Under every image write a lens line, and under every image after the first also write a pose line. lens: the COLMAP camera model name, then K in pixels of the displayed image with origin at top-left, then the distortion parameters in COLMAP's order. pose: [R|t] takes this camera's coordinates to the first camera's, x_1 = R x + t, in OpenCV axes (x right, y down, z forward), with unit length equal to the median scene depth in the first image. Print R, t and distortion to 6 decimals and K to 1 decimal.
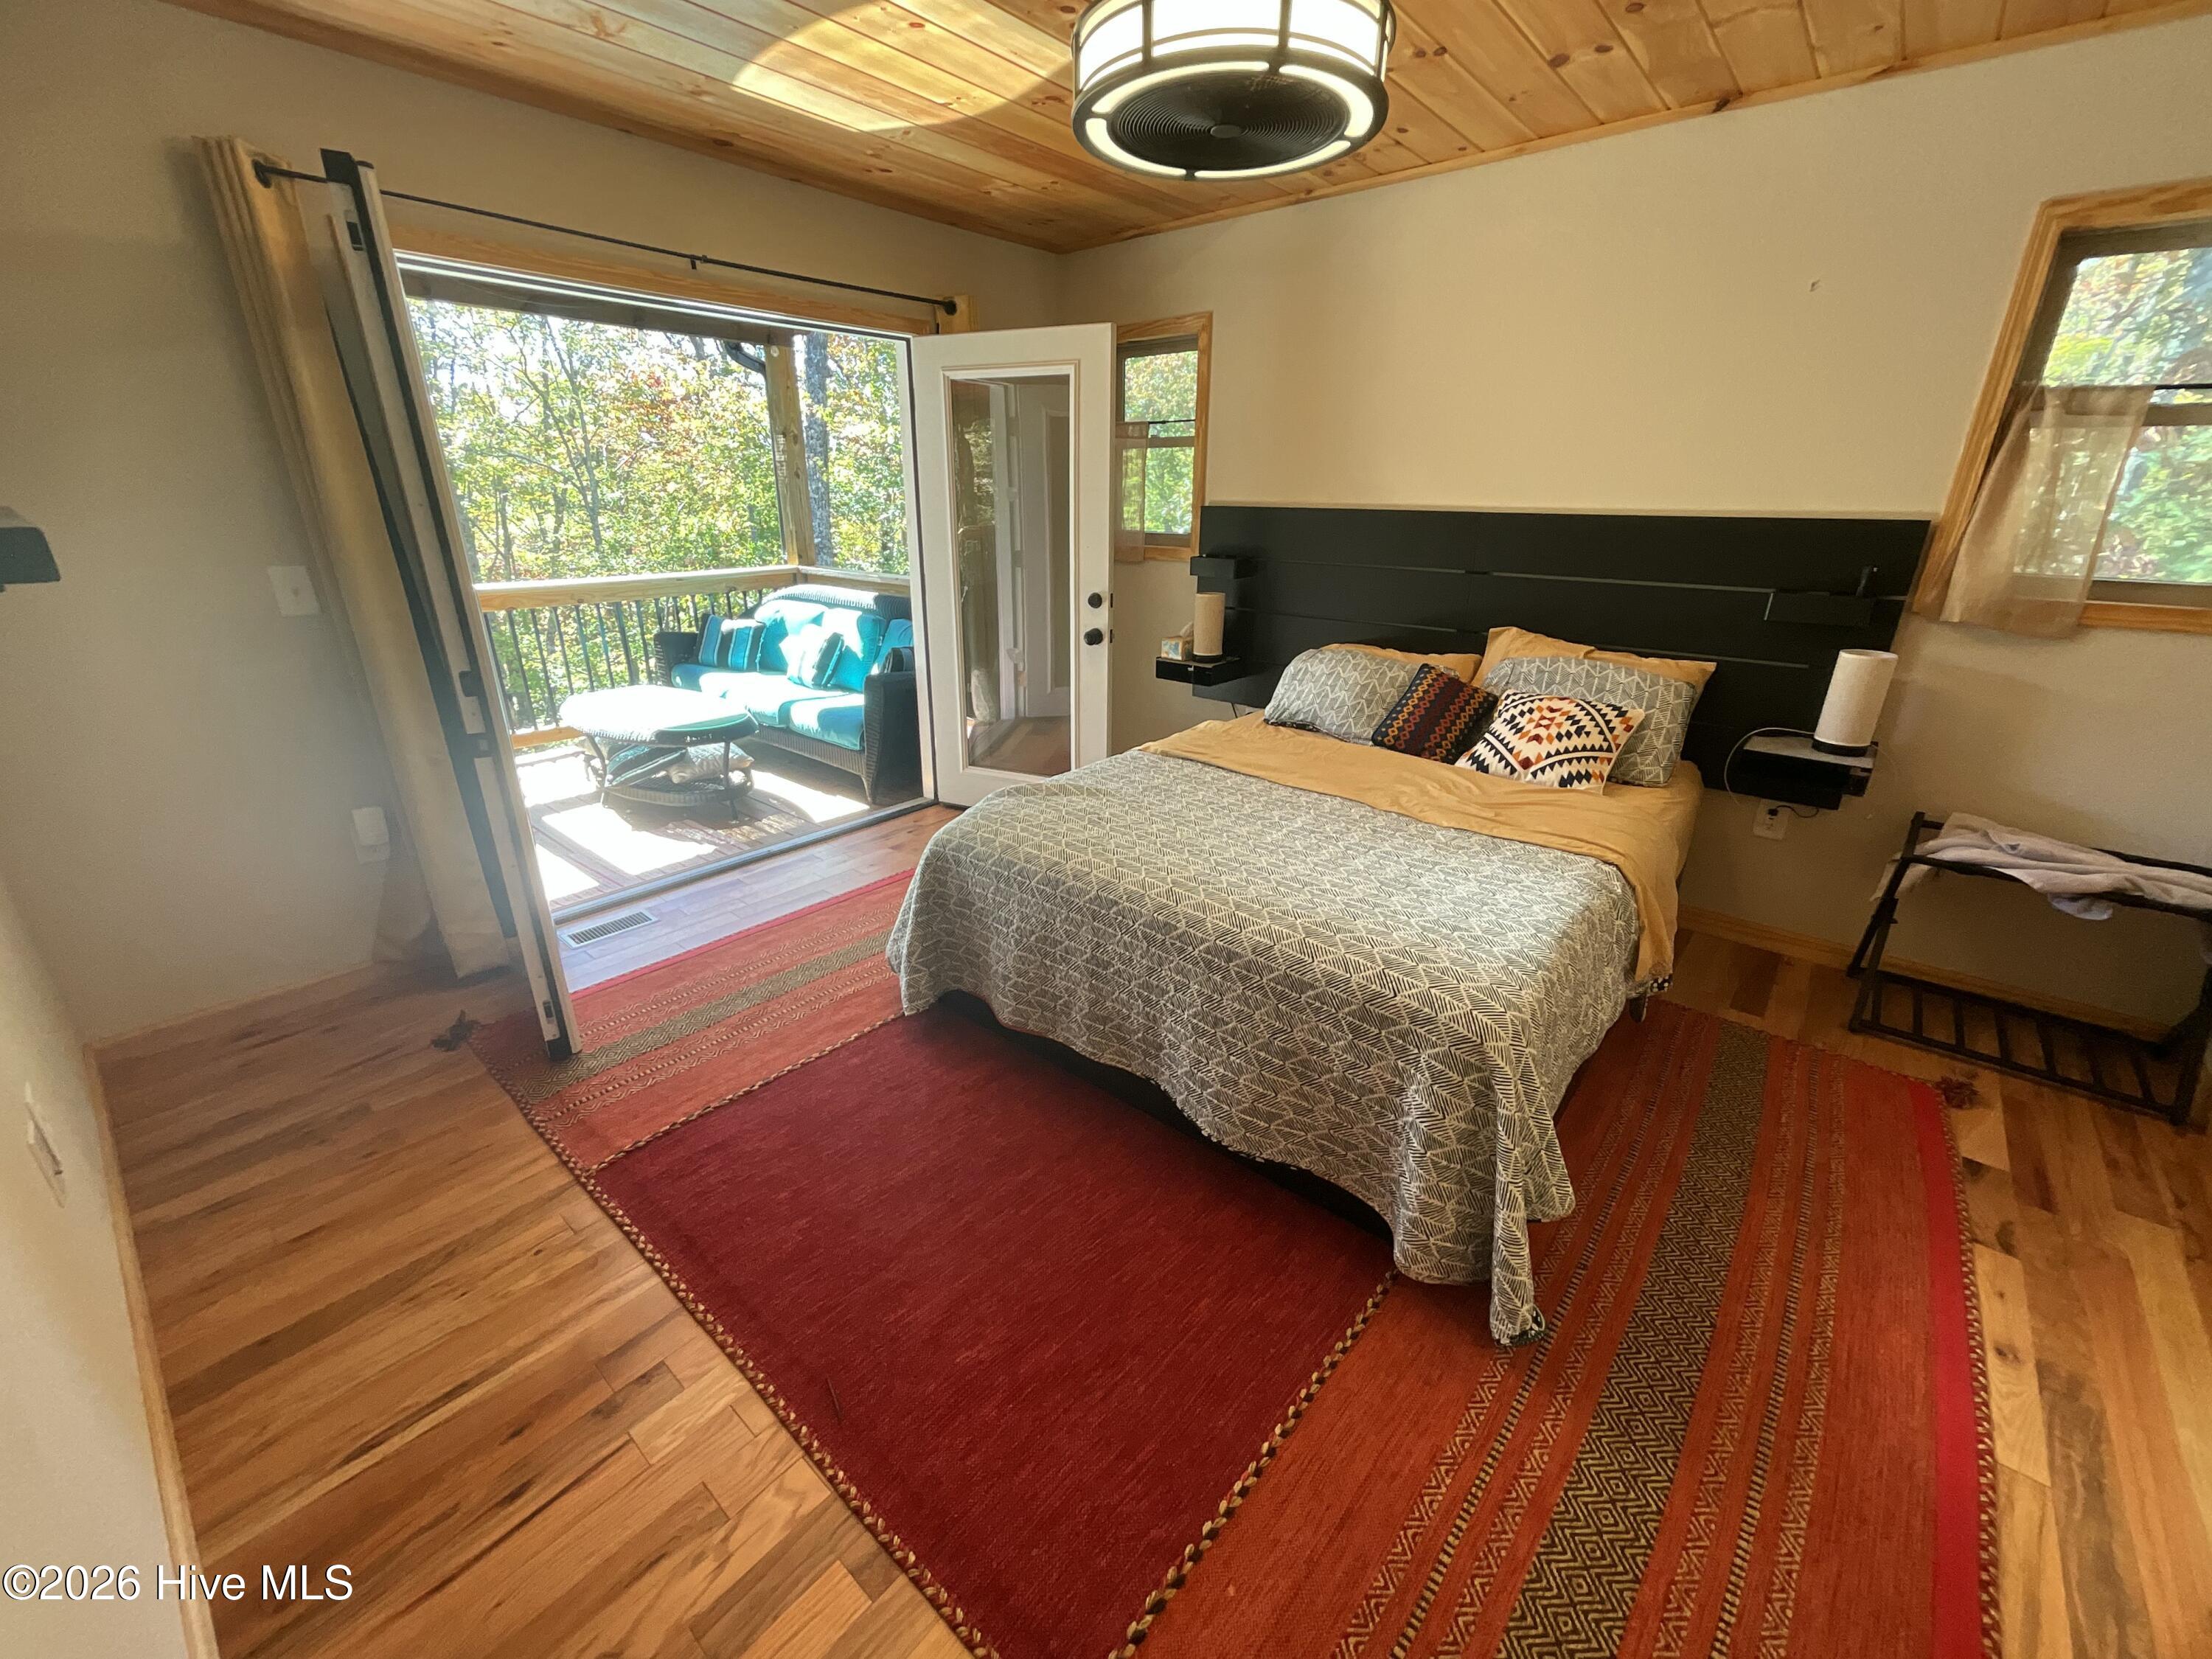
lens RADIAL K [[892.1, 0, 1103.5], [0, 892.1, 828.7], [0, 0, 1]] dist [-0.000676, -0.001306]
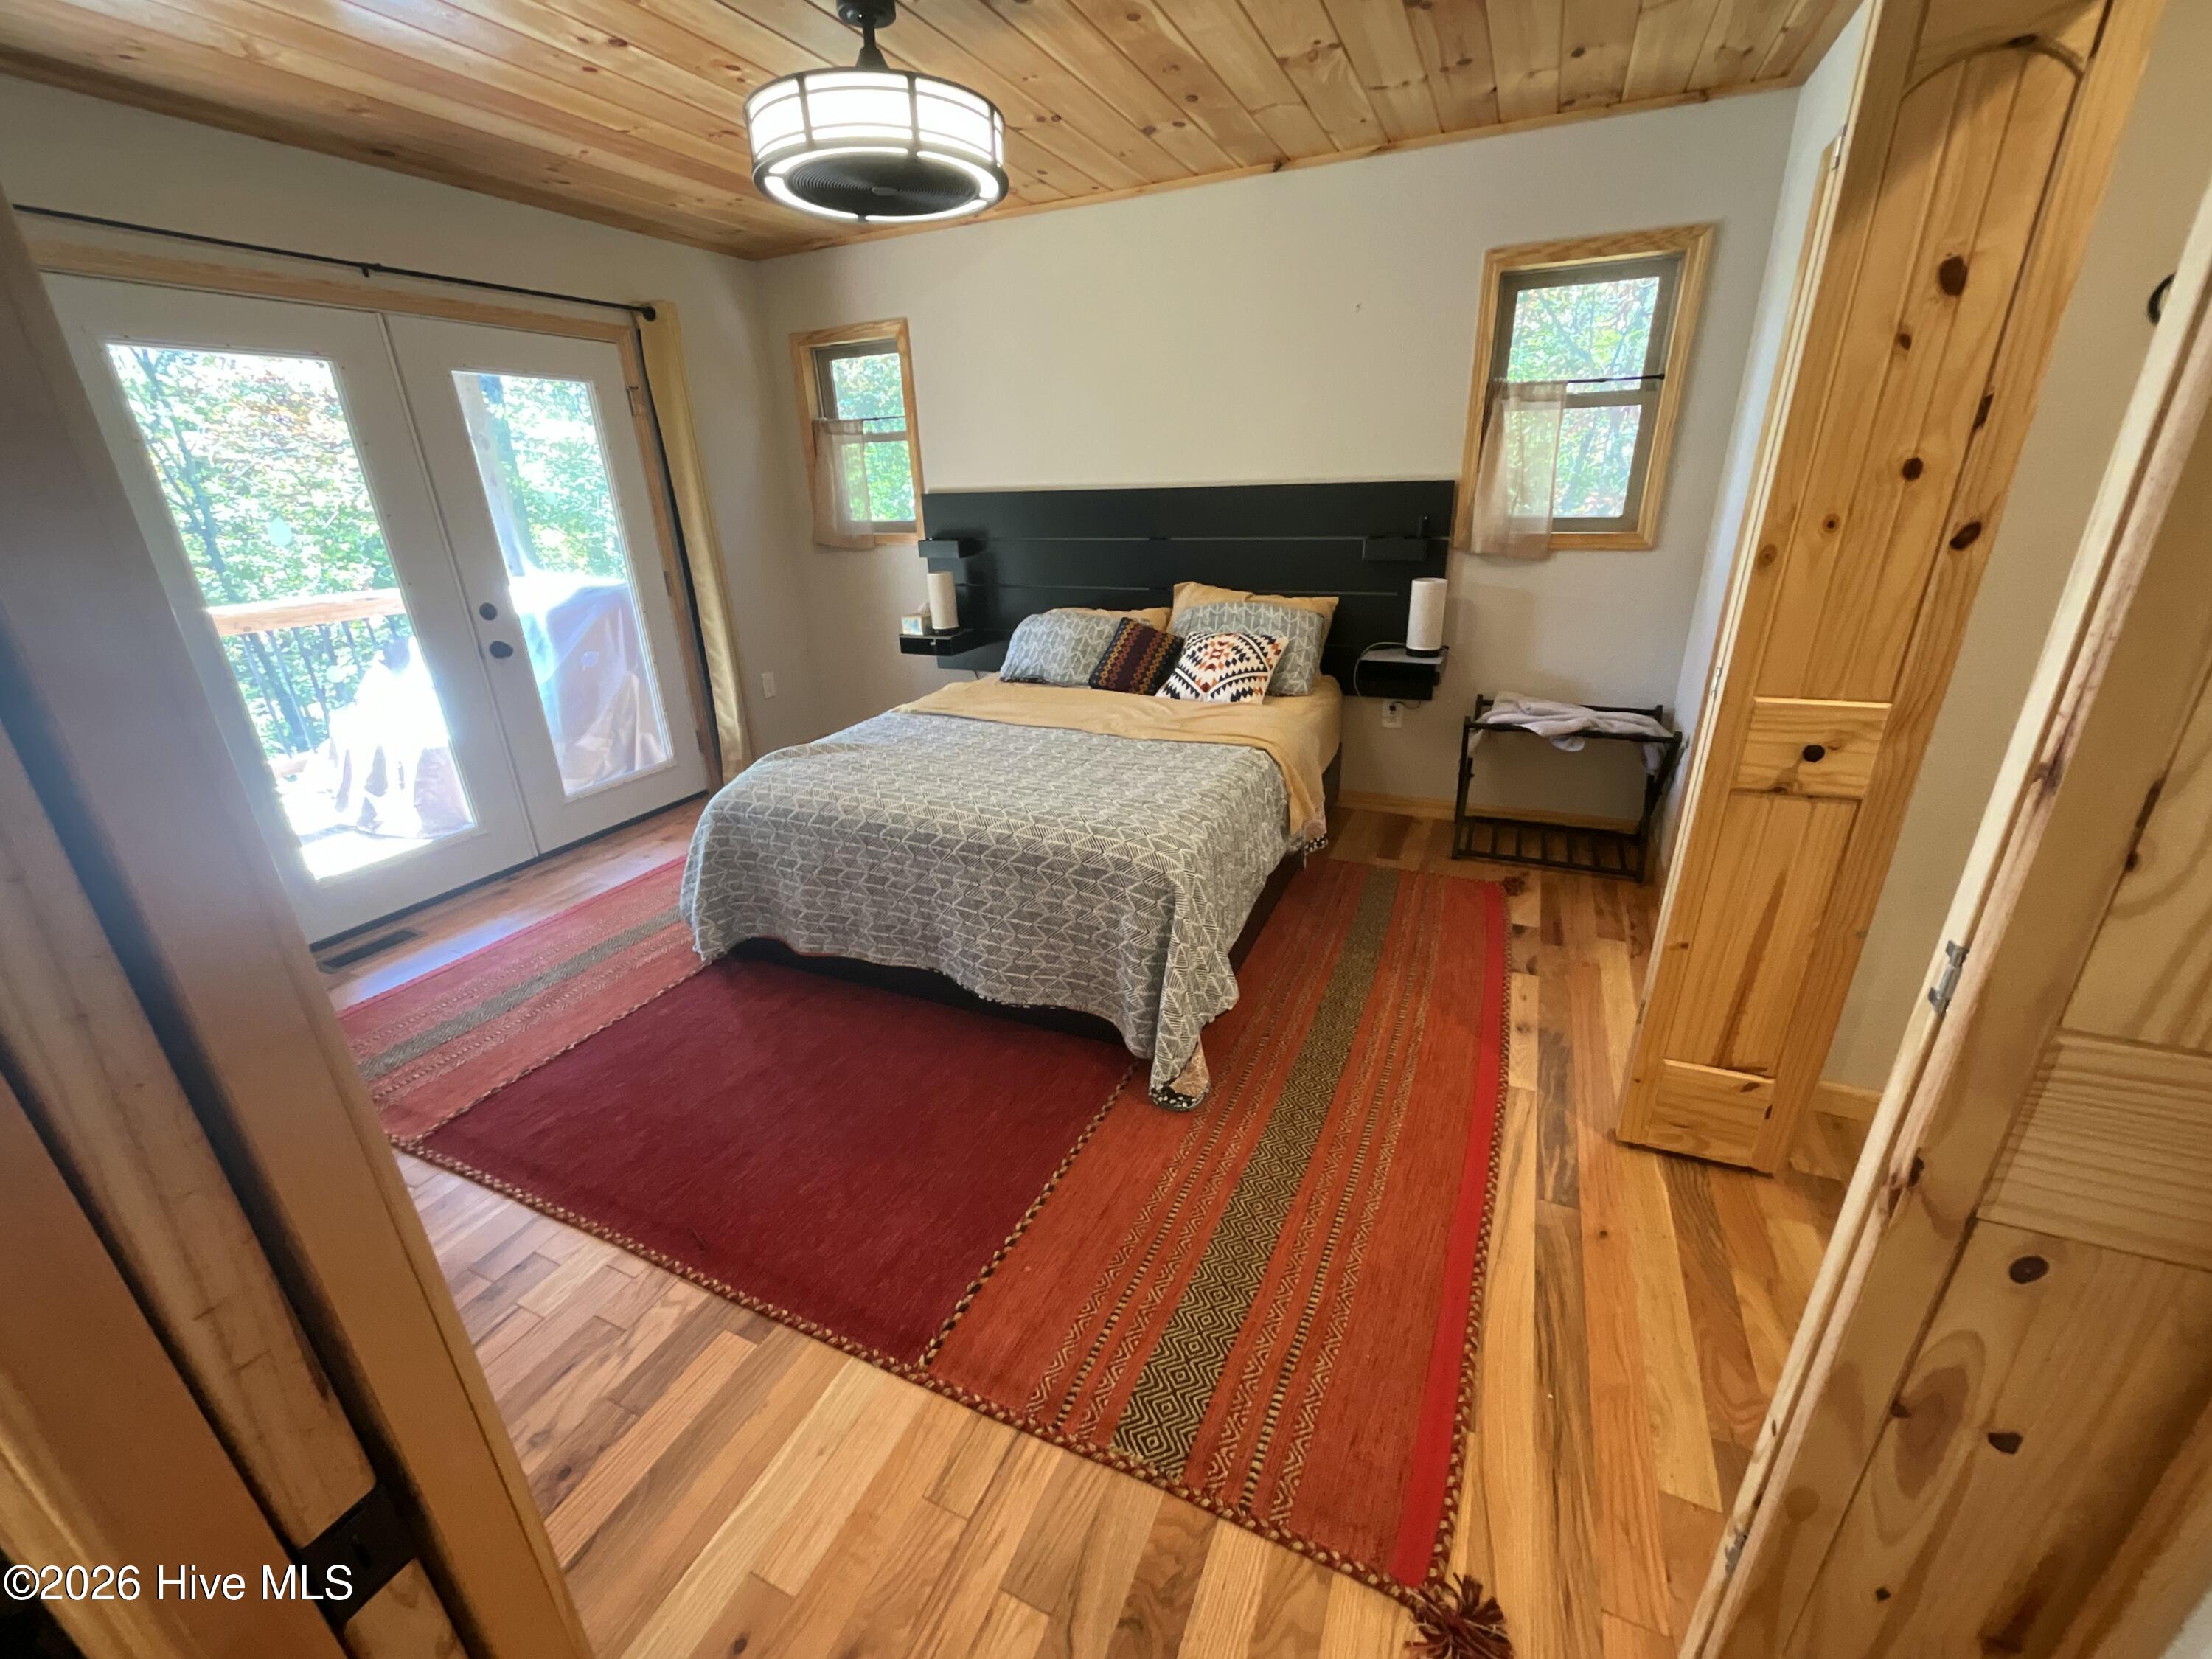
lens RADIAL K [[889.6, 0, 1105.9], [0, 889.6, 826.7], [0, 0, 1]] dist [-0.002109, 0.000023]
pose [[0.960195, -0.135603, 0.244209, 0.007964], [0.133071, 0.990741, 0.026919, 0.081080], [-0.245598, 0.006650, 0.969349, -0.208816]]
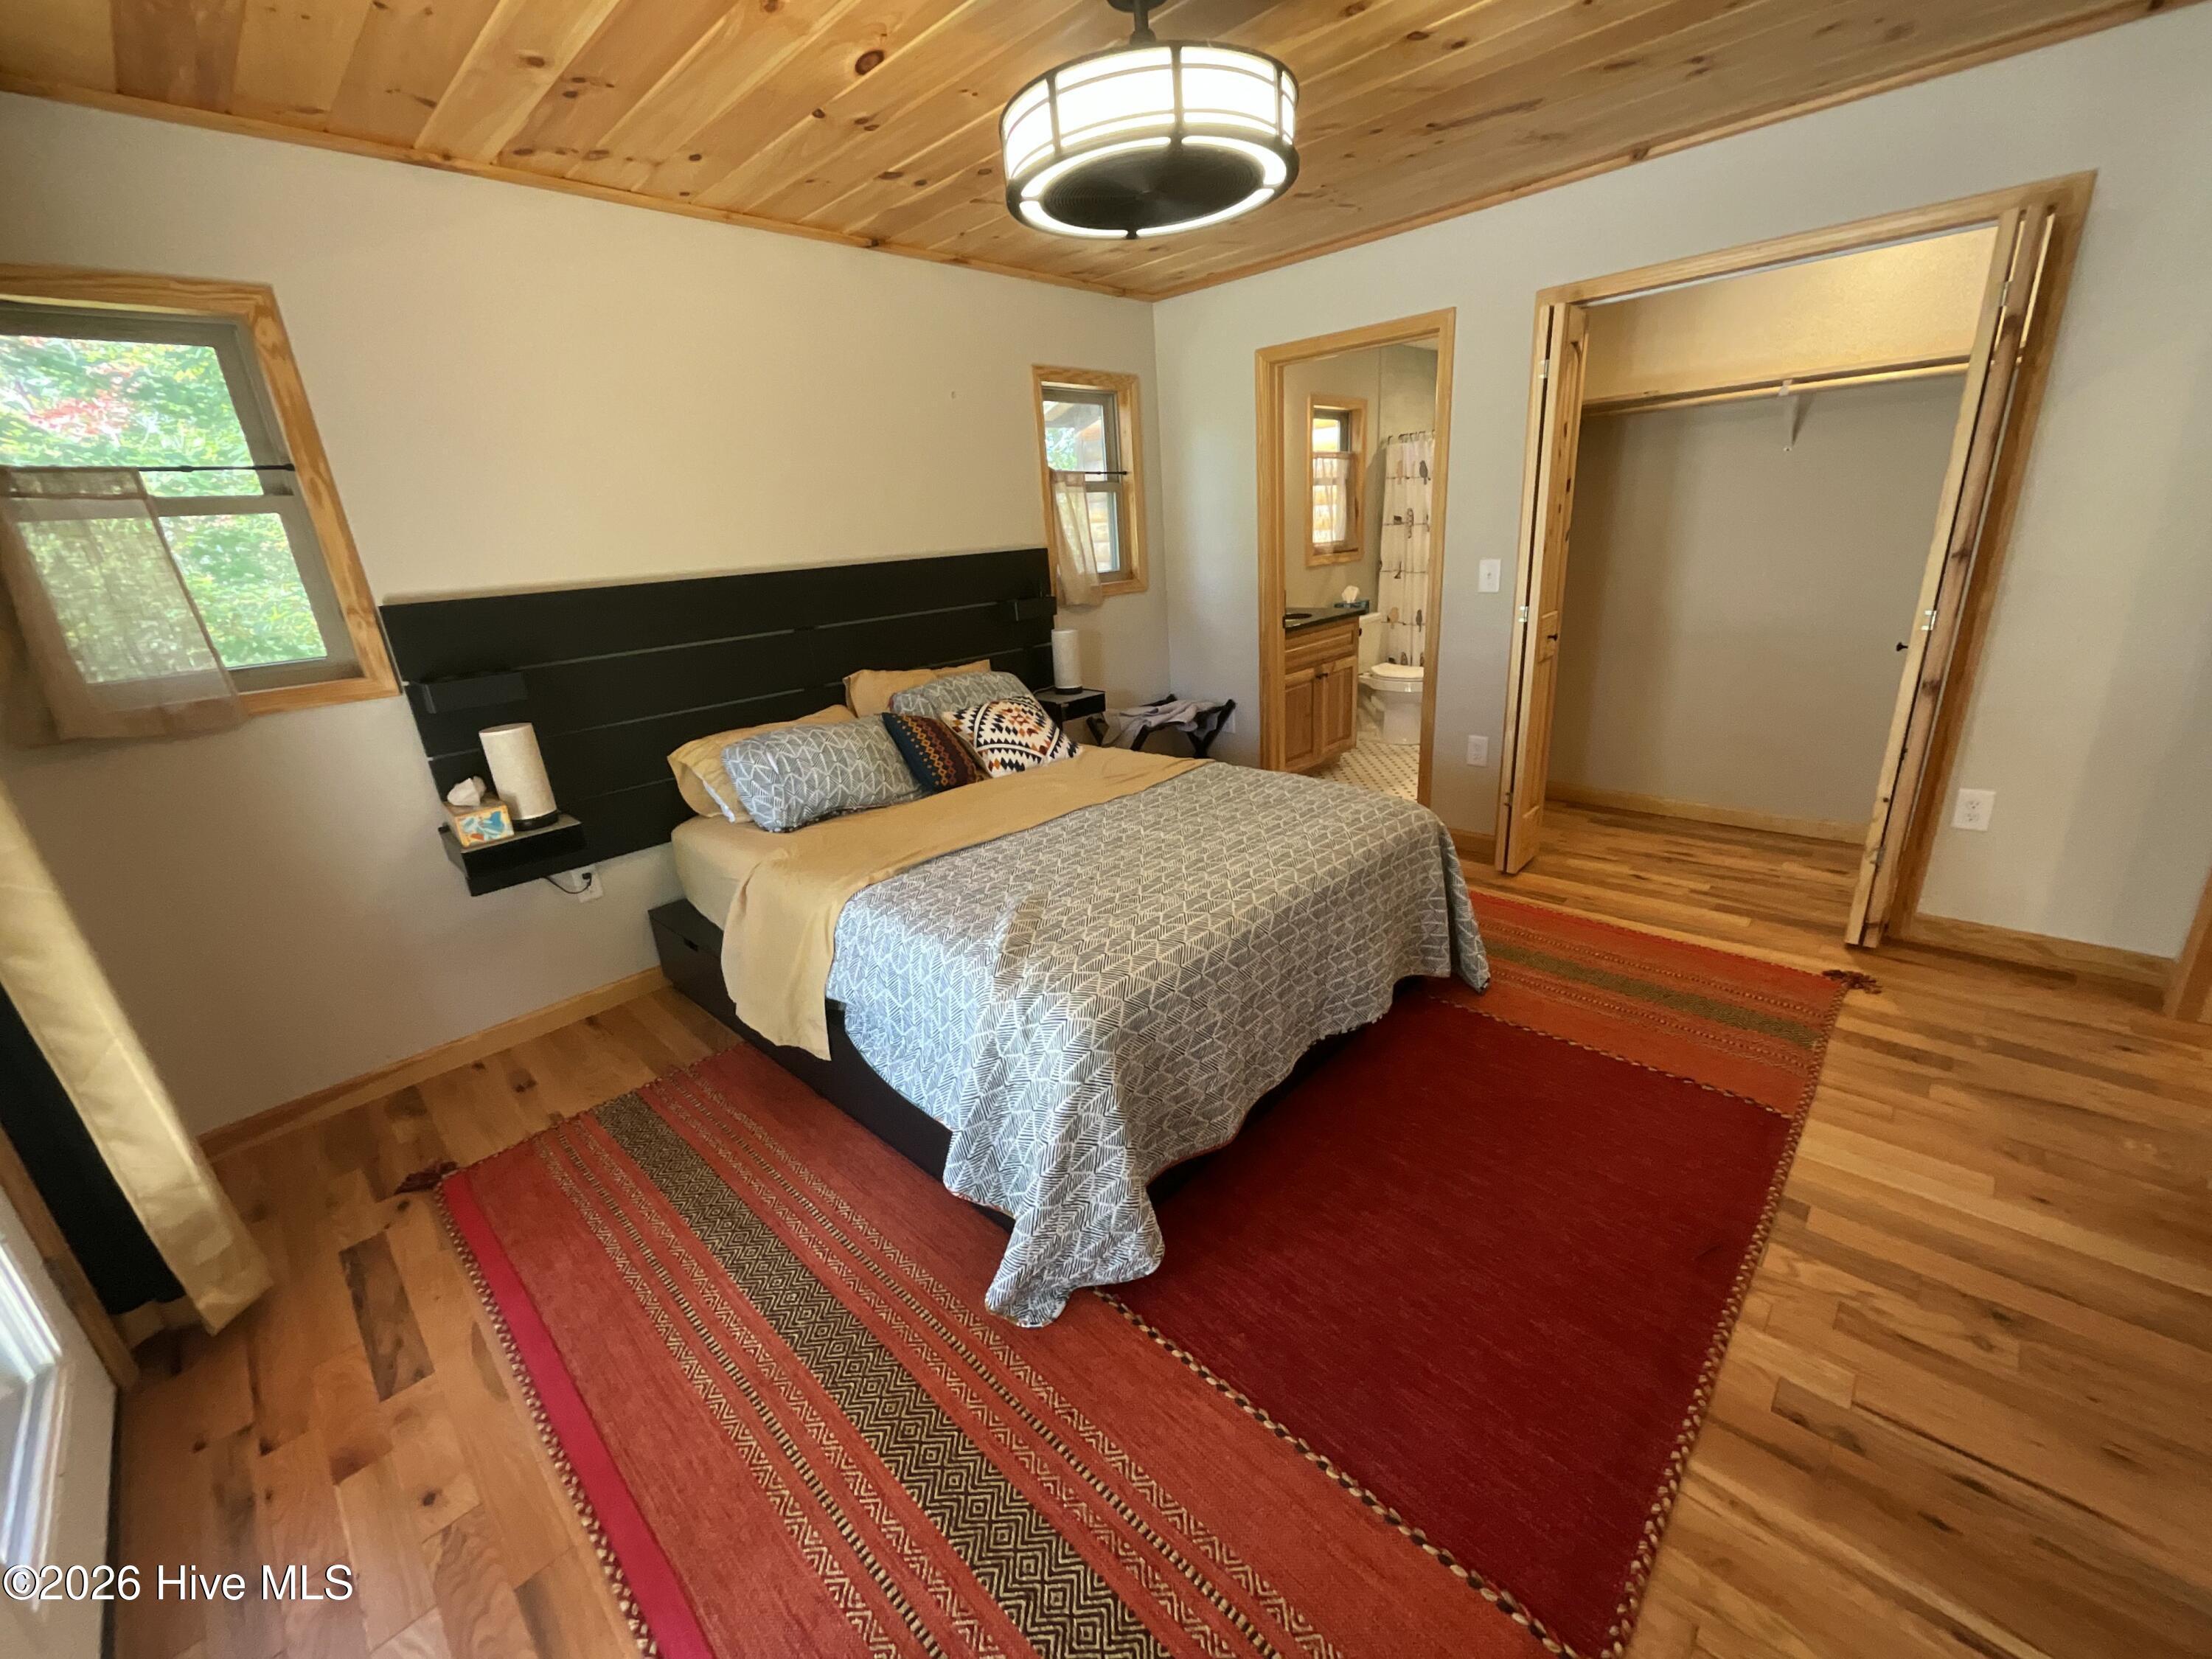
lens RADIAL K [[892.8, 0, 1104.9], [0, 892.8, 827.0], [0, 0, 1]] dist [-0.008913, 0.013740]
pose [[0.062145, -0.330569, 0.941734, -0.854696], [0.416131, 0.866215, 0.276600, -0.340121], [-0.907179, 0.374695, 0.191391, 0.855992]]
